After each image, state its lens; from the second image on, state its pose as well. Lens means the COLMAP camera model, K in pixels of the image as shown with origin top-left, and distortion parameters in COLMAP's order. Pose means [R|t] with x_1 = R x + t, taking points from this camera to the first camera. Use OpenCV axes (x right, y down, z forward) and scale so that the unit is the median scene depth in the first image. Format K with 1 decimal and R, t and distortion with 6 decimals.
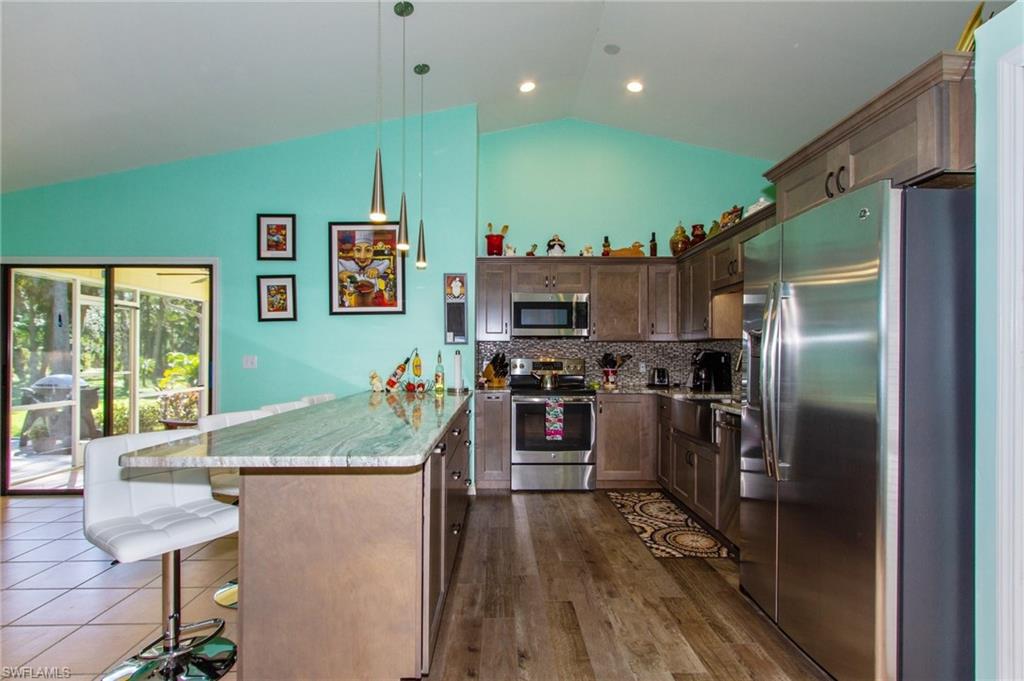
lens RADIAL K [[486.9, 0, 510.9], [0, 486.9, 351.9], [0, 0, 1]] dist [-0.000757, -0.000116]
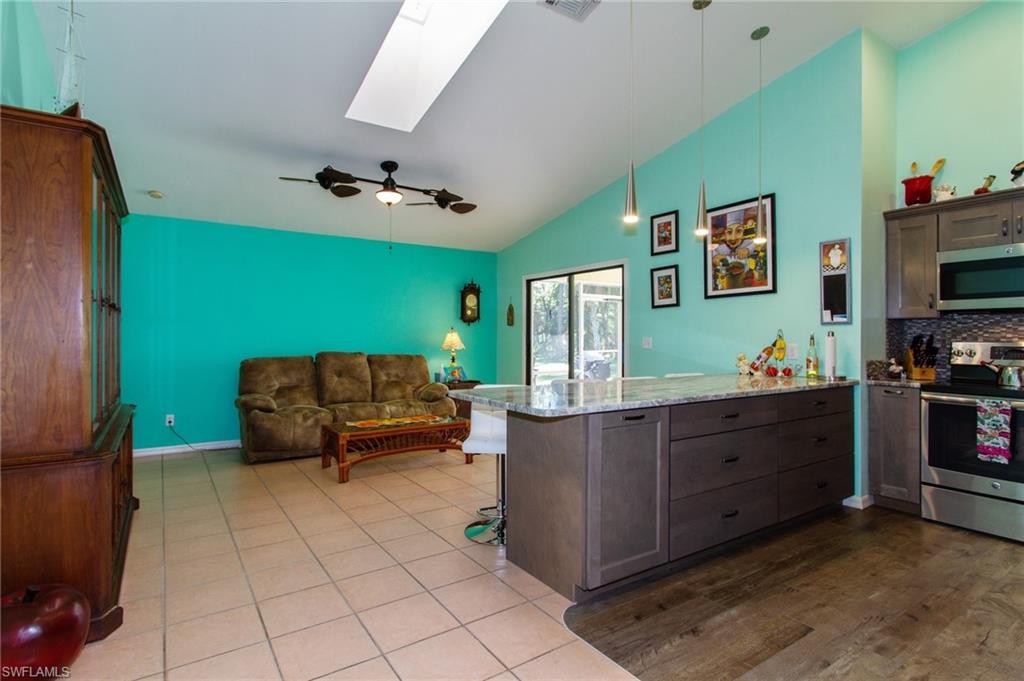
lens RADIAL K [[513.8, 0, 505.9], [0, 513.8, 335.0], [0, 0, 1]] dist [0.000401, -0.000568]
pose [[0.536292, -0.003385, -0.844026, 0.332378], [0.005500, 0.999985, -0.000516, 0.000279], [0.844015, -0.004365, 0.536302, 0.041990]]
